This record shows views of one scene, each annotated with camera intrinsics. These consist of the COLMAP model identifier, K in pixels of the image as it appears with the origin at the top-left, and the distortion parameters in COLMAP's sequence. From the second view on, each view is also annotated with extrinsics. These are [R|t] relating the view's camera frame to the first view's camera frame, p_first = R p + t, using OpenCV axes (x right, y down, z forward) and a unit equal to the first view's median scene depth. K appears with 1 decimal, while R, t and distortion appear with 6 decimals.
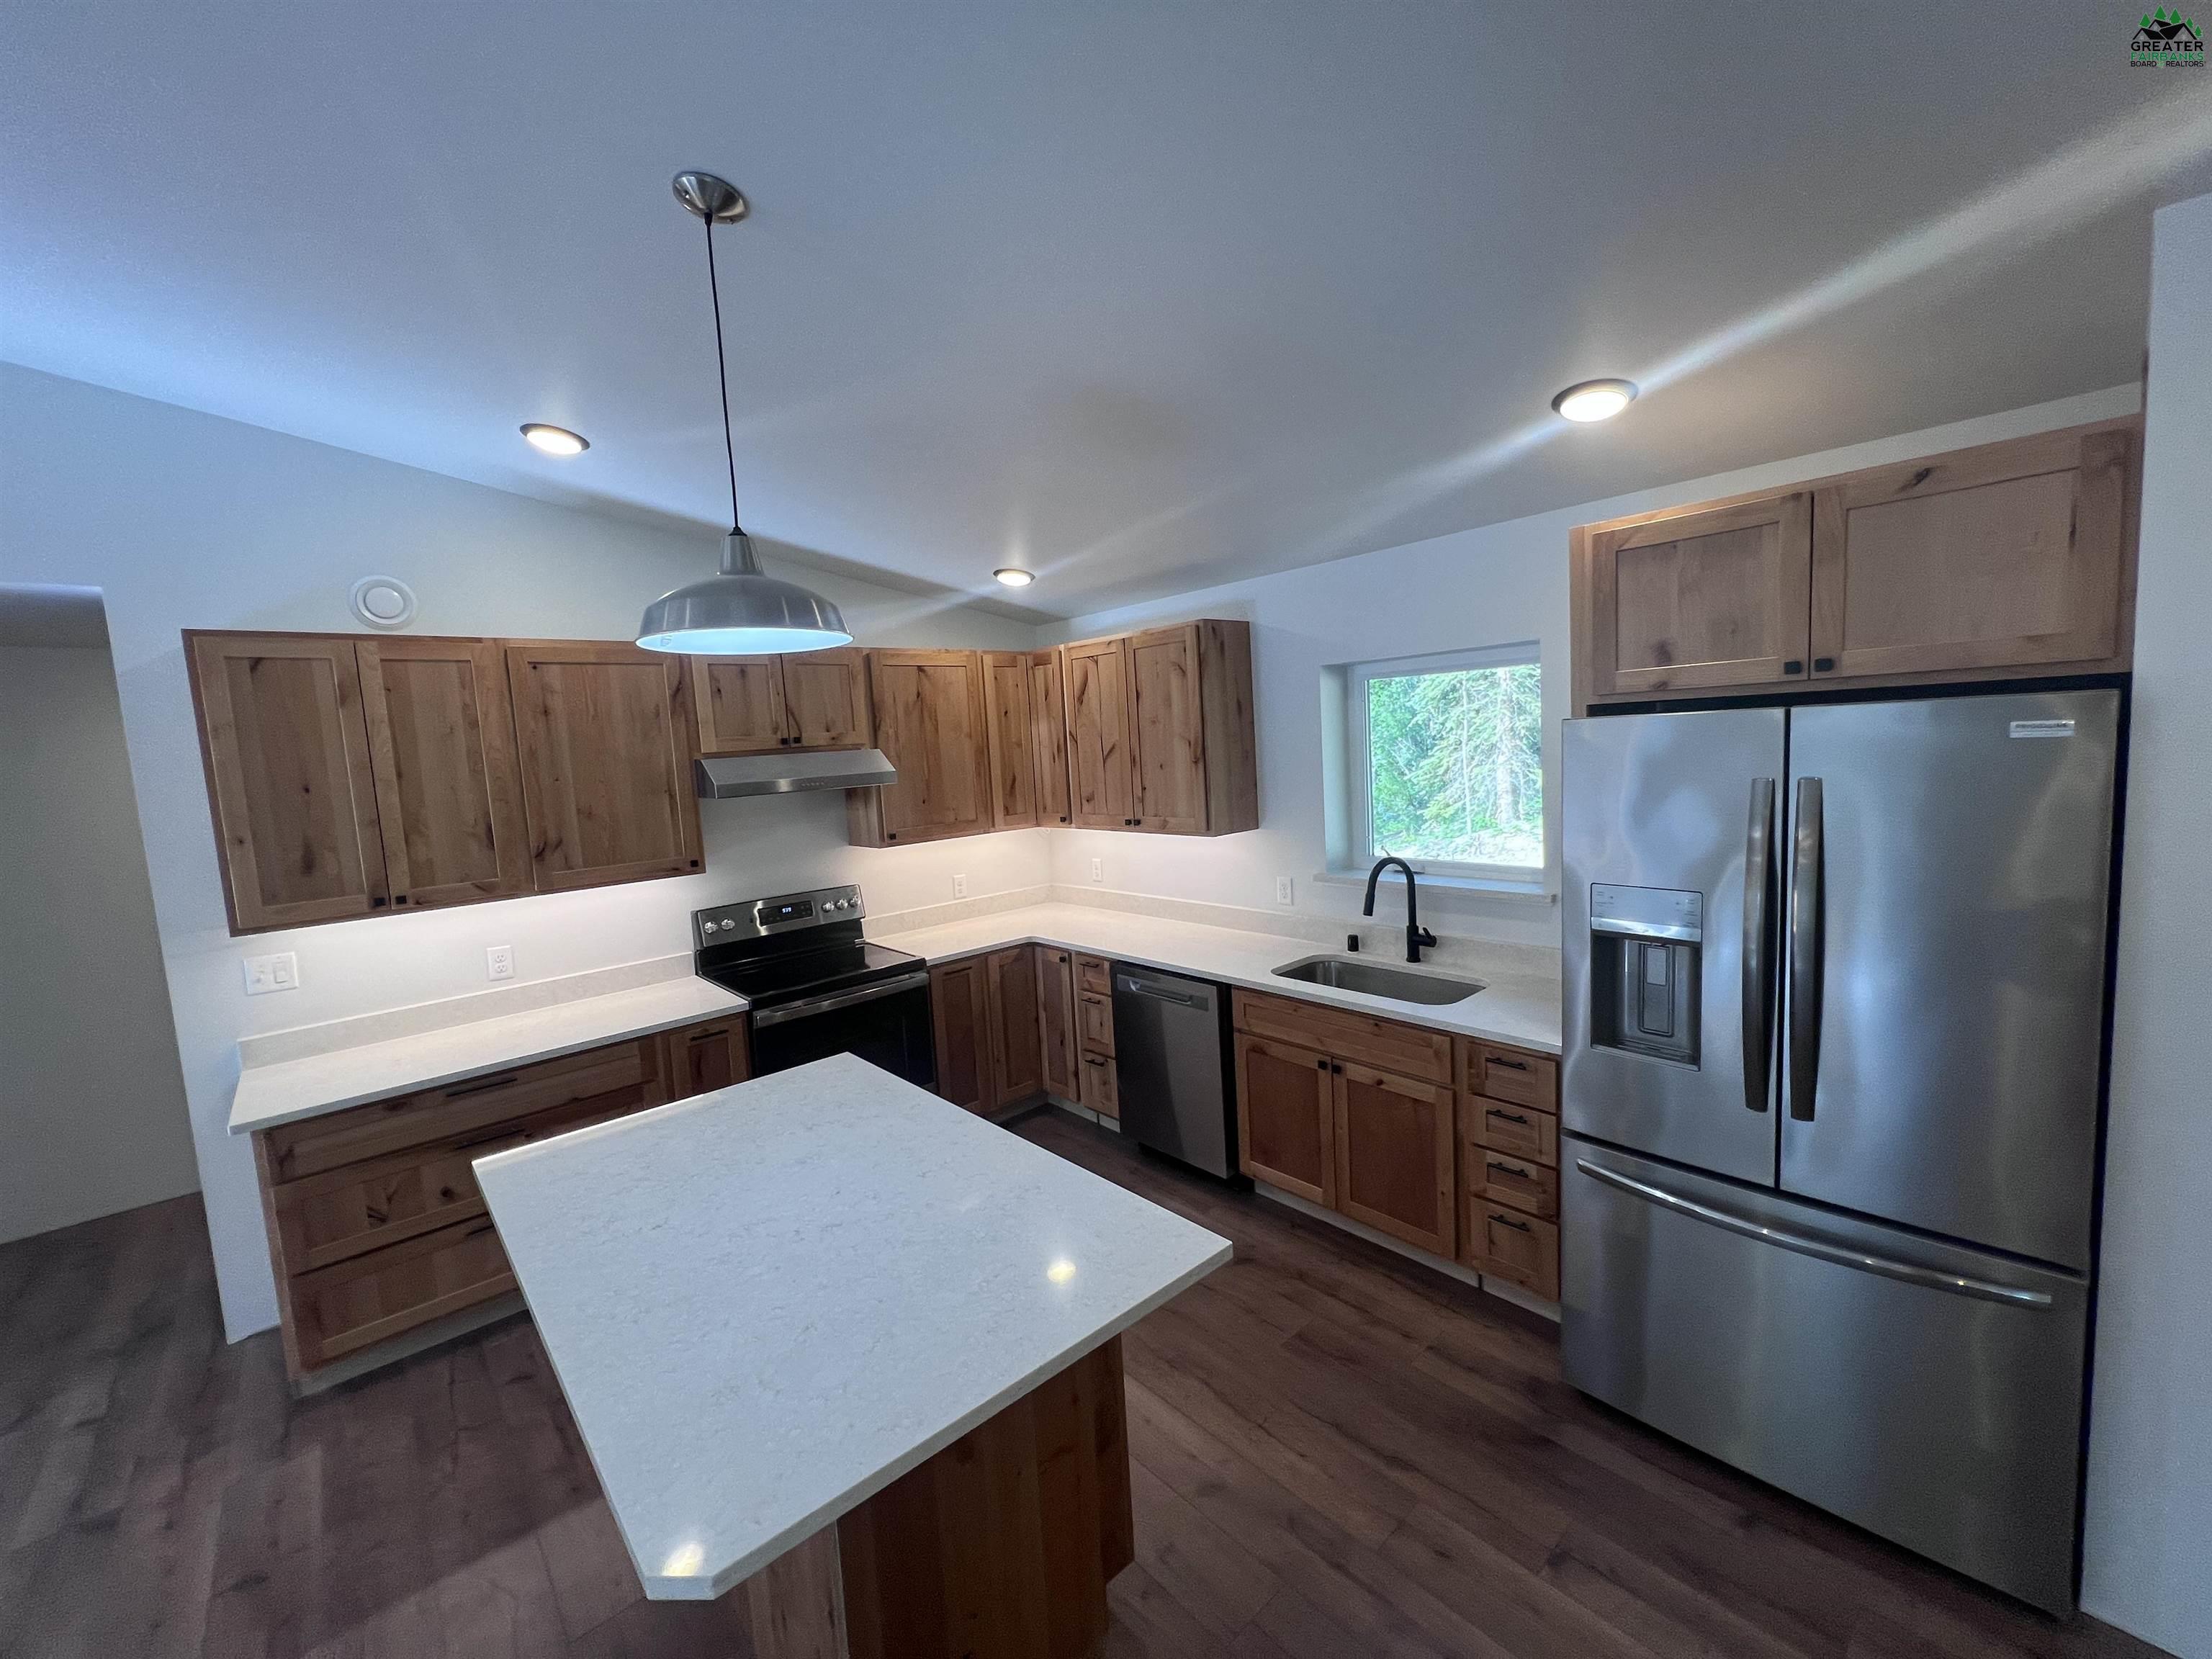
lens RADIAL K [[892.2, 0, 1106.0], [0, 892.2, 829.5], [0, 0, 1]] dist [-0.002110, -0.000251]
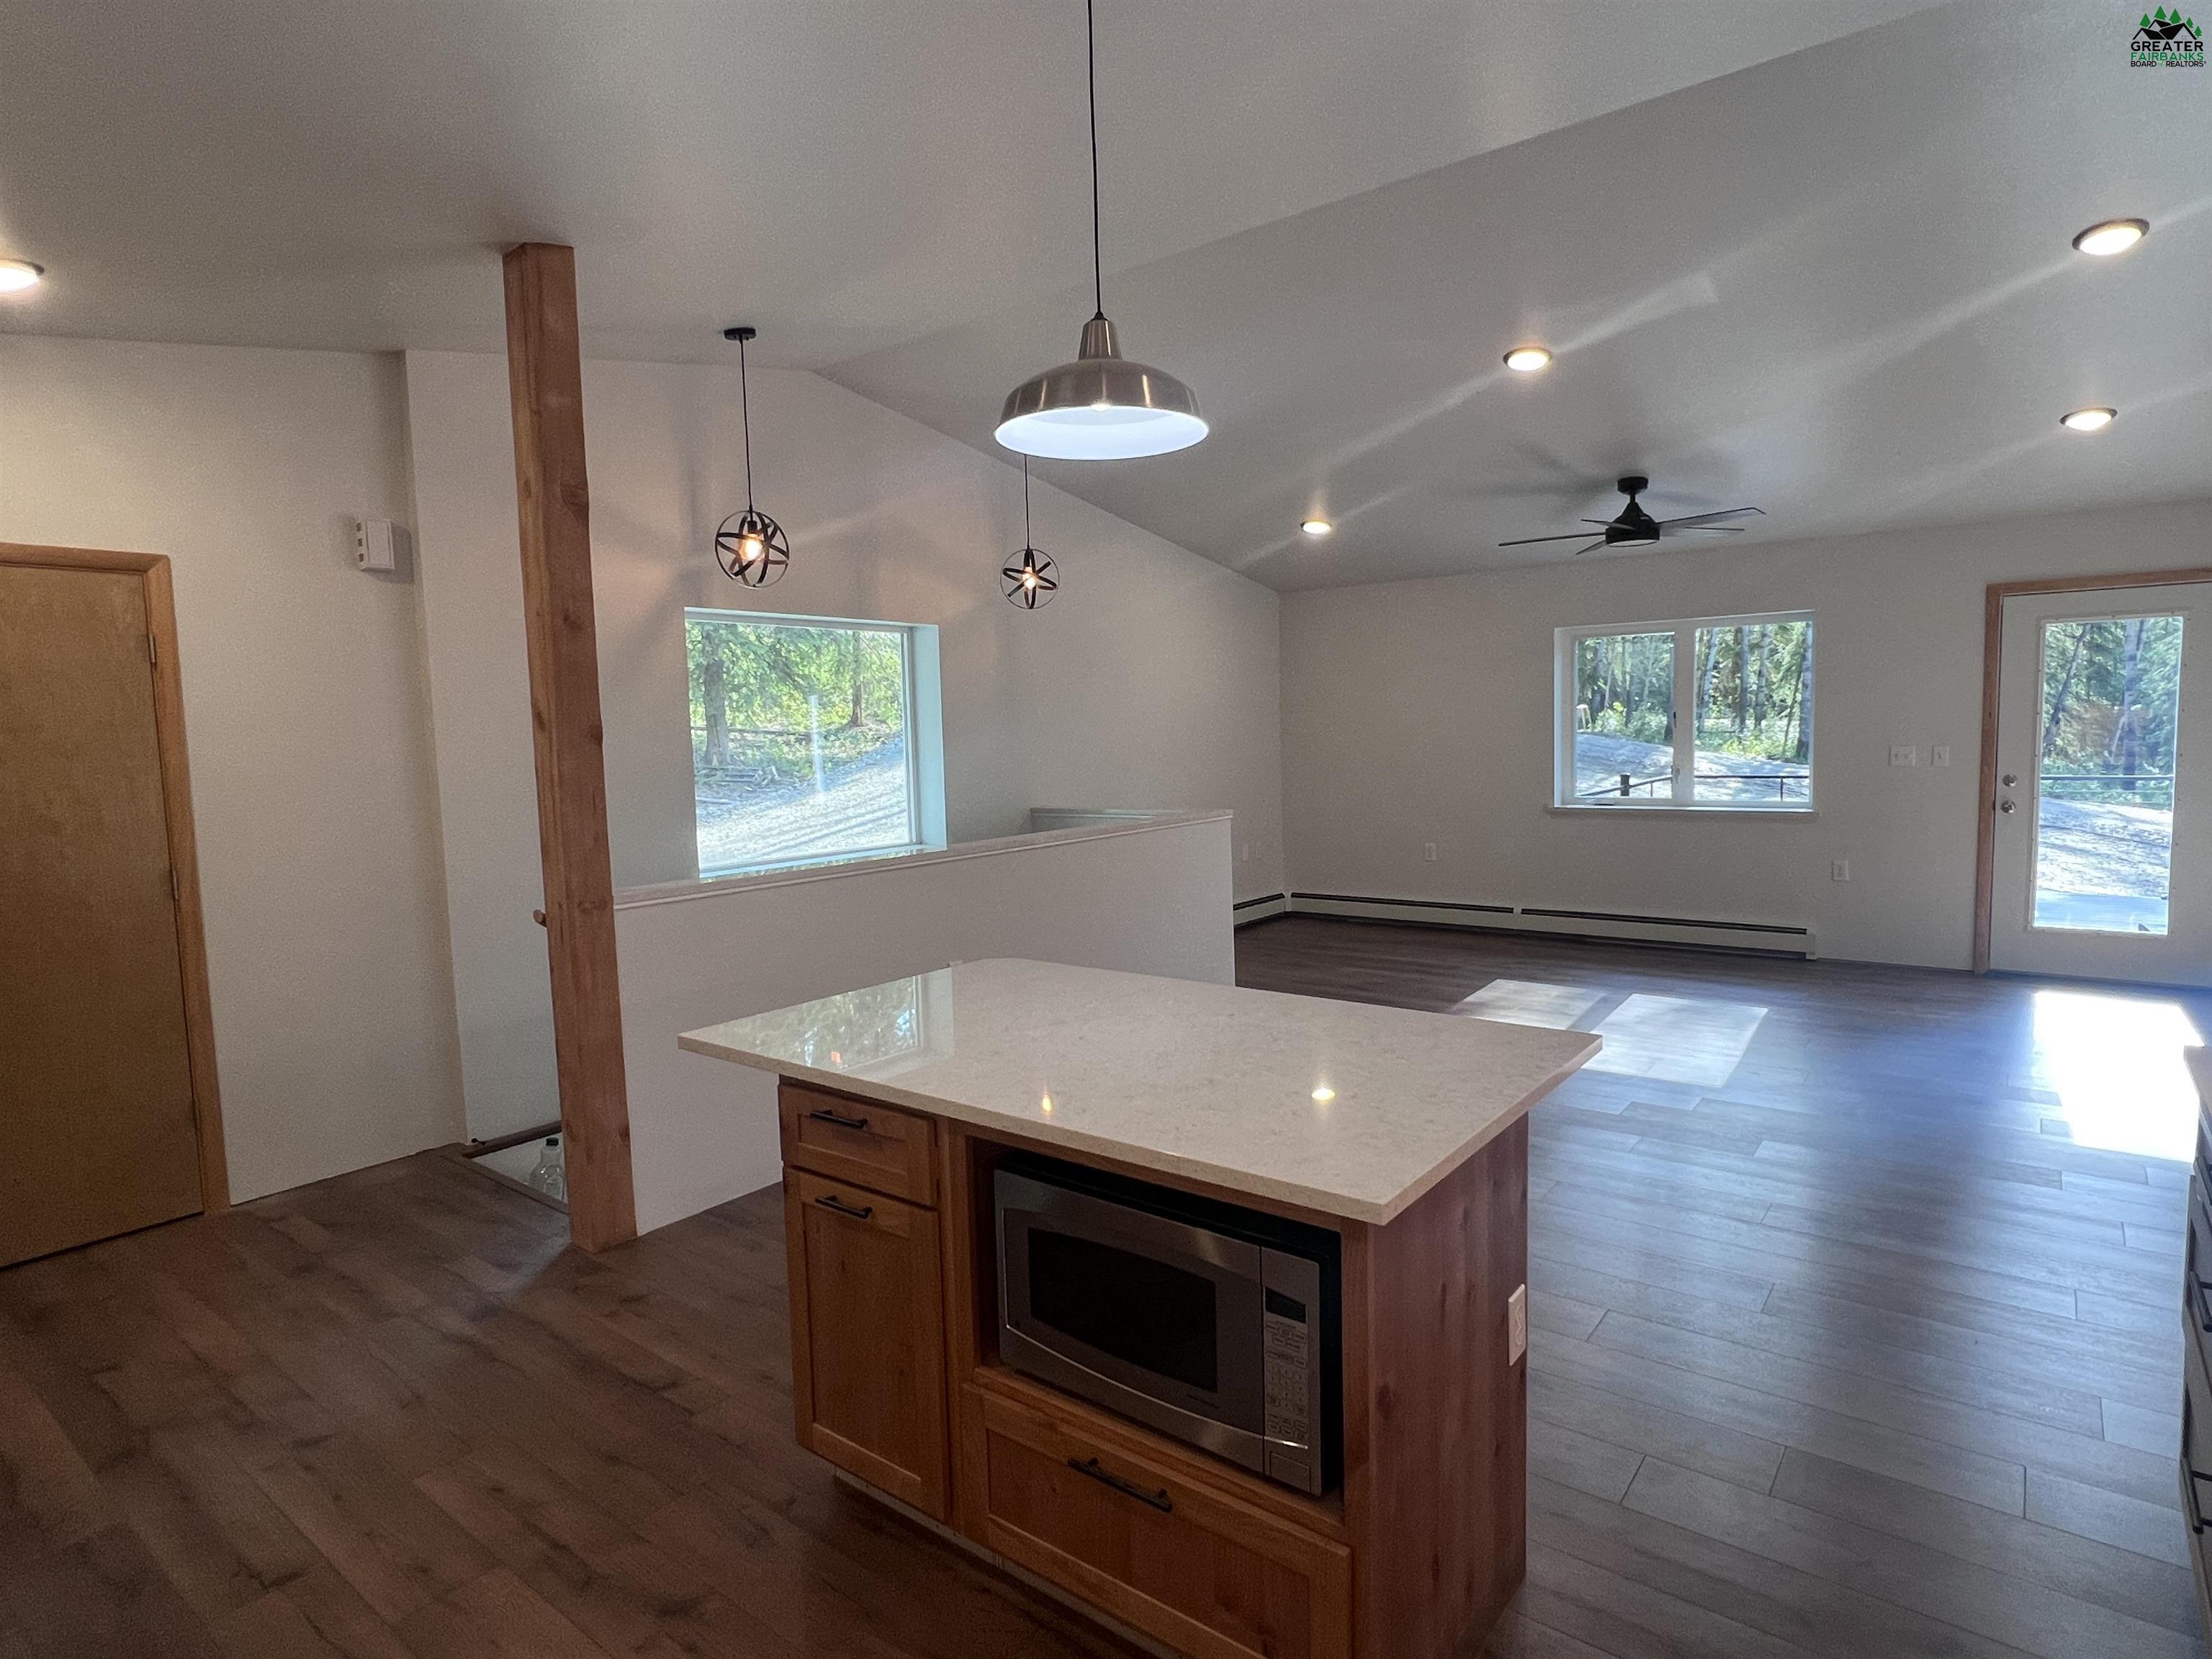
lens RADIAL K [[1210.1, 0, 1106.0], [0, 1210.1, 829.5], [0, 0, 1]] dist [-0.003898, -0.000353]
pose [[-0.979330, 0.099316, -0.176205, -0.062993], [0.064982, 0.979457, 0.190898, -0.019303], [0.191545, 0.175502, -0.965665, 1.074268]]
